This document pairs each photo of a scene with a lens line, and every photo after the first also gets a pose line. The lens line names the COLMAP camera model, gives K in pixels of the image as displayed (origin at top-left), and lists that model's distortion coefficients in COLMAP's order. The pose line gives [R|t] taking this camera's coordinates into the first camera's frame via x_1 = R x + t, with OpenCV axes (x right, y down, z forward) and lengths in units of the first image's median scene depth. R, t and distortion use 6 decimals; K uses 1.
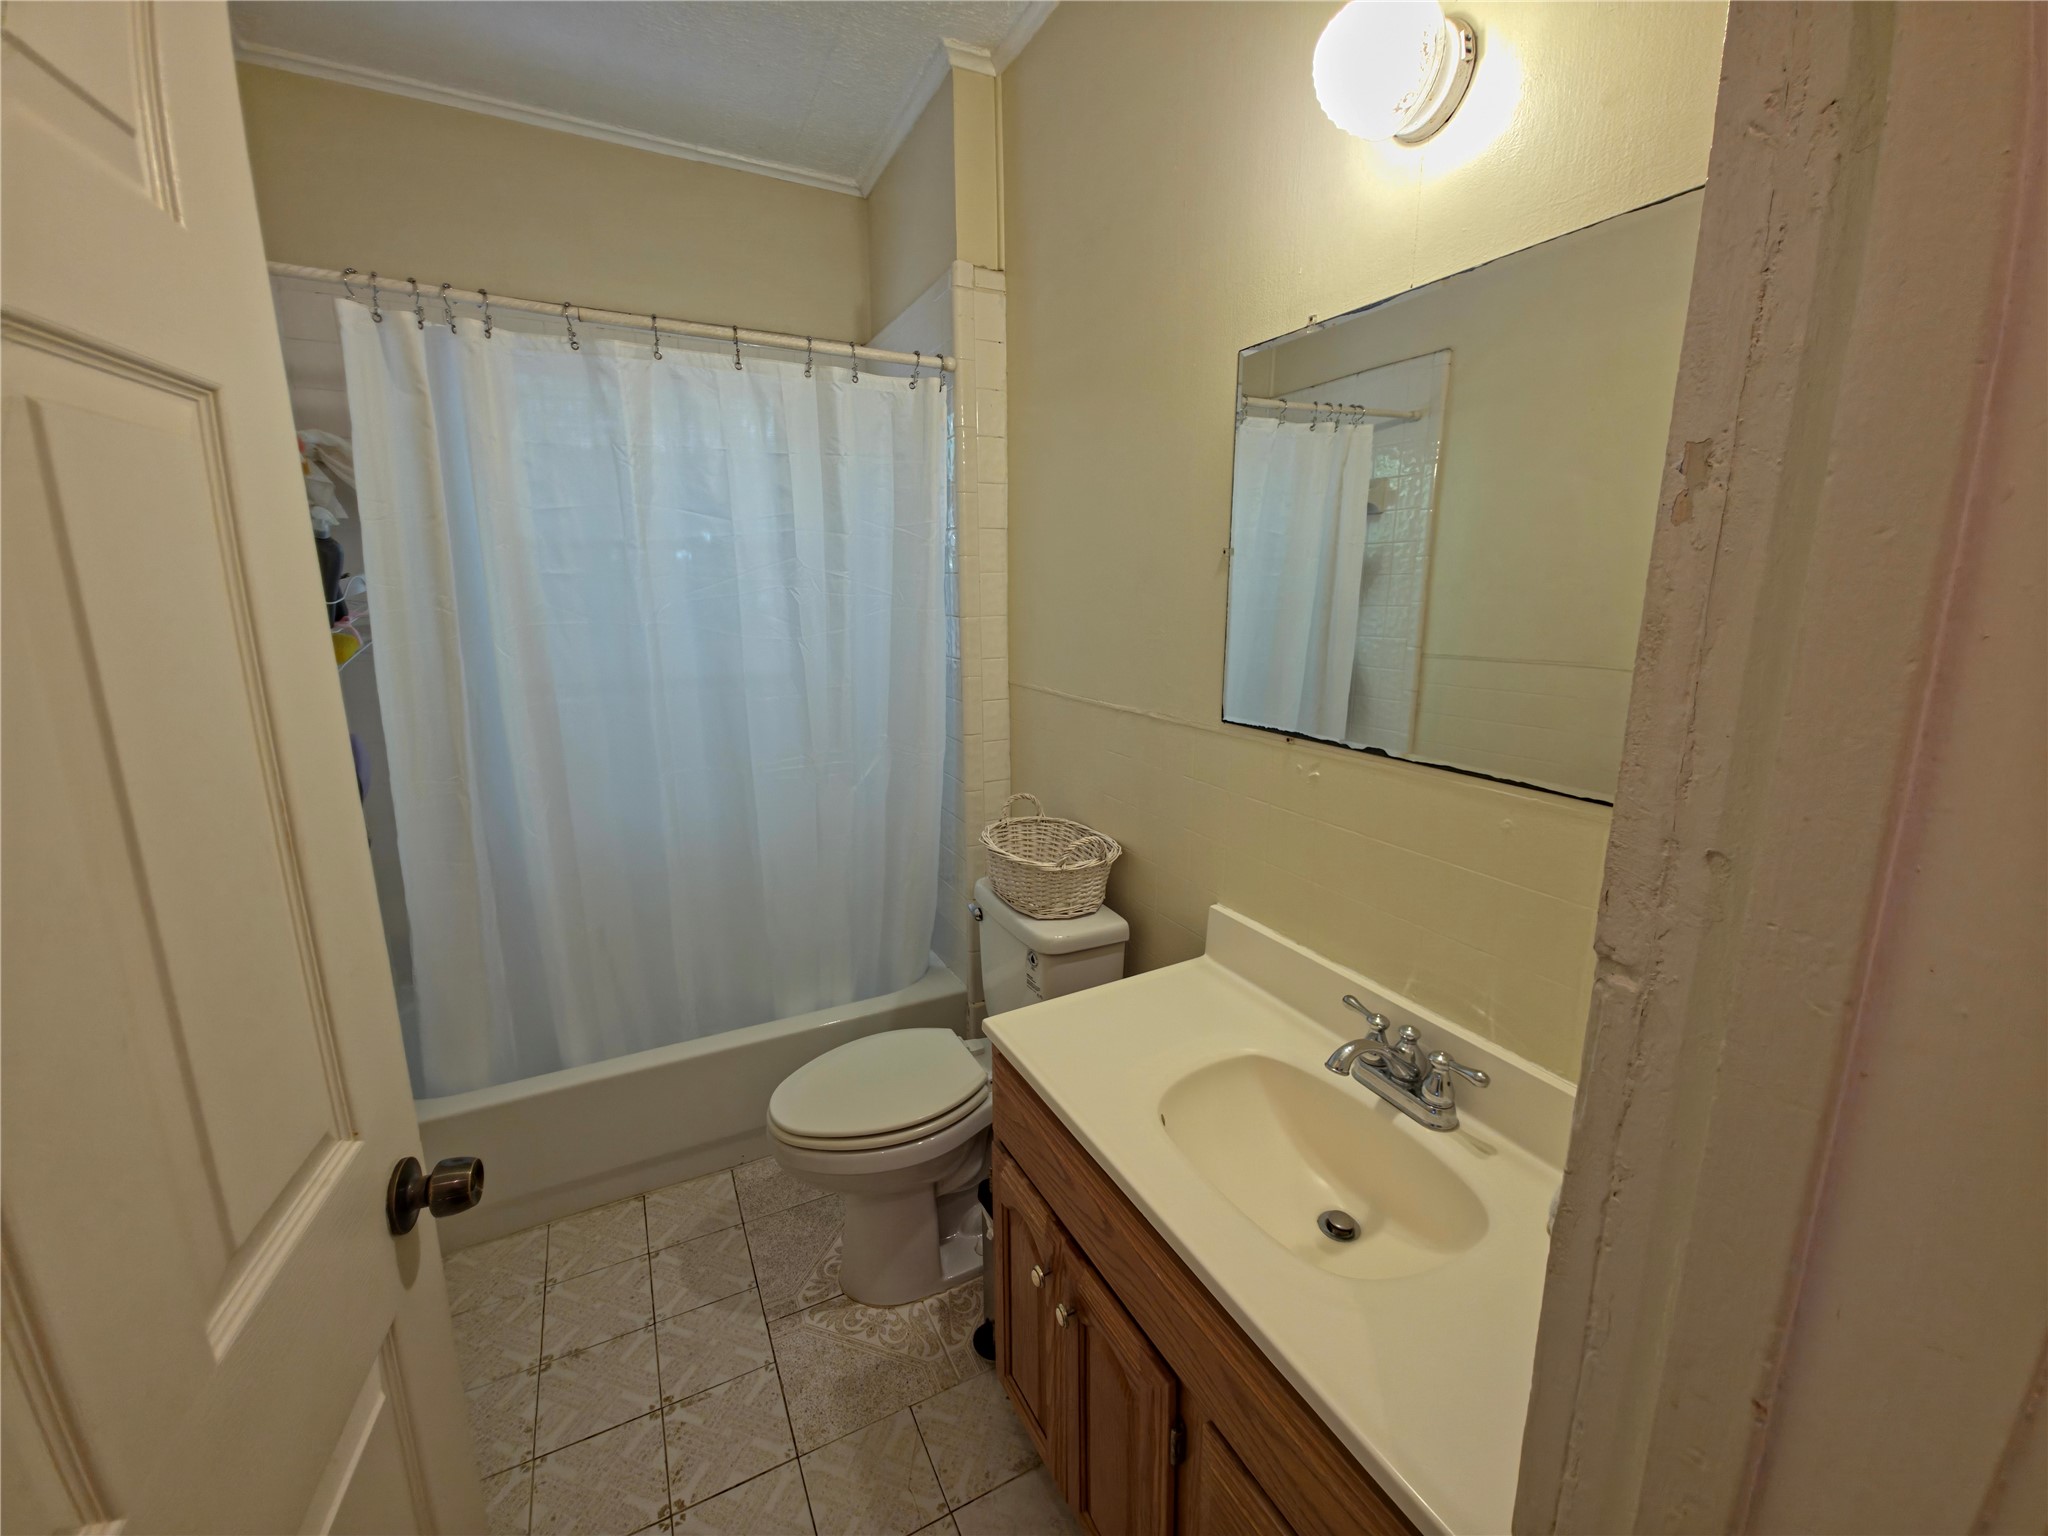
lens RADIAL K [[827.1, 0, 1026.4], [0, 827.1, 763.9], [0, 0, 1]] dist [0.007389, -0.002655]
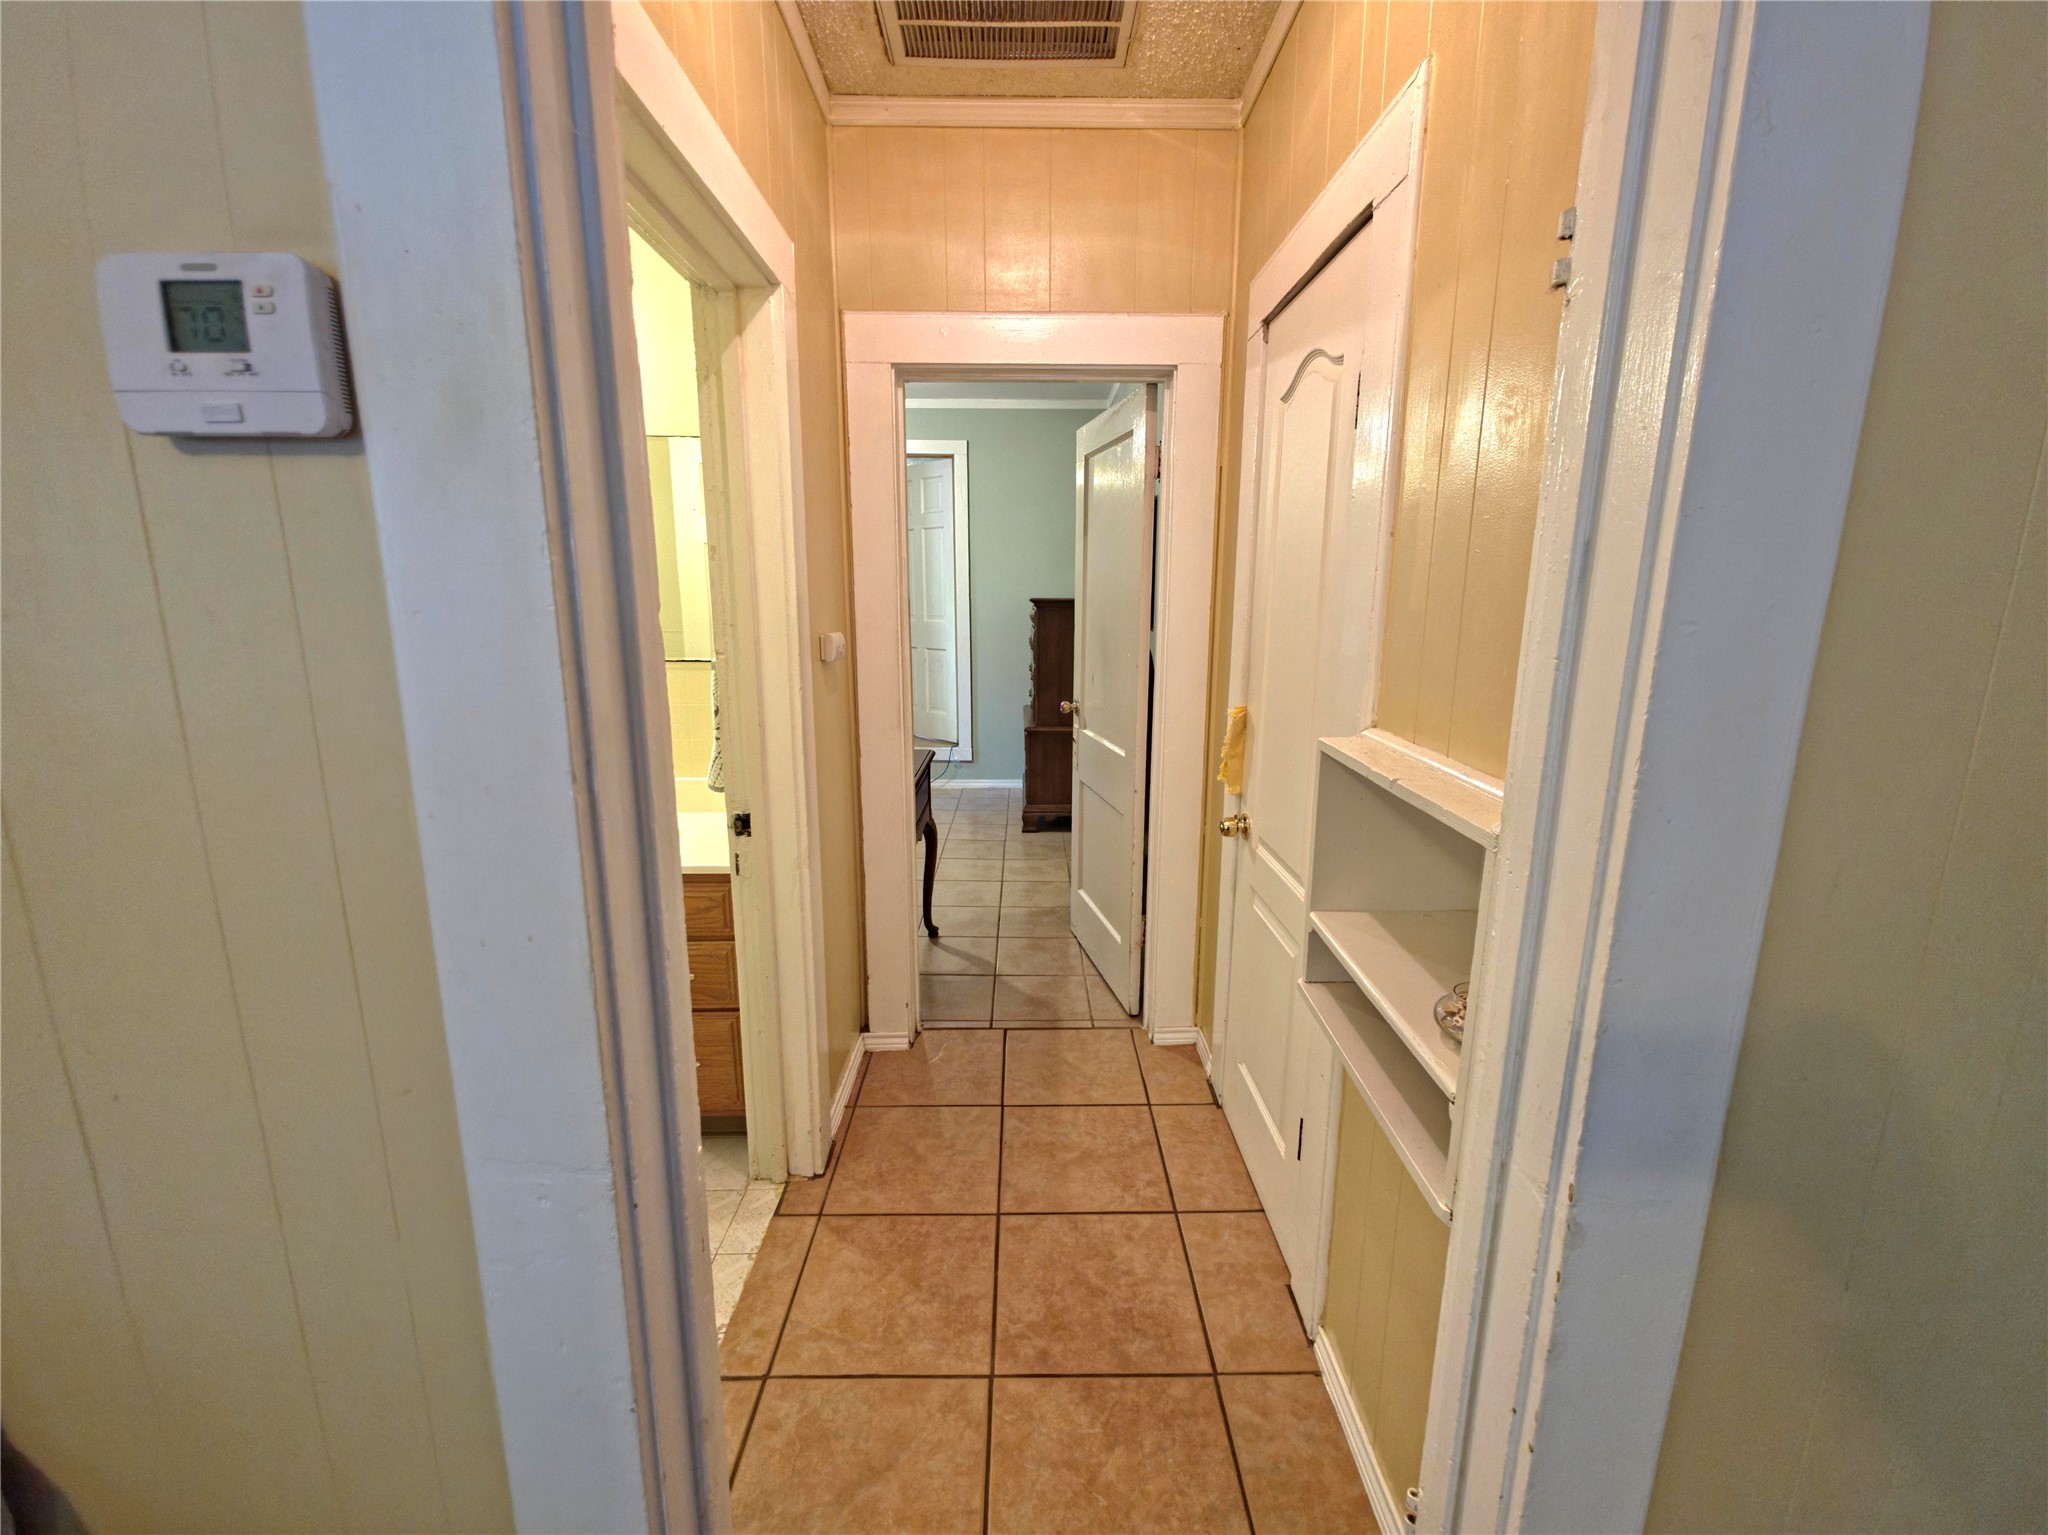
lens RADIAL K [[827.1, 0, 1028.2], [0, 827.1, 754.9], [0, 0, 1]] dist [0.007389, -0.002655]
pose [[0.462562, -0.170748, 0.869990, -3.002135], [0.171667, 0.979958, 0.101058, 0.711907], [-0.869809, 0.102603, 0.482603, -3.075853]]
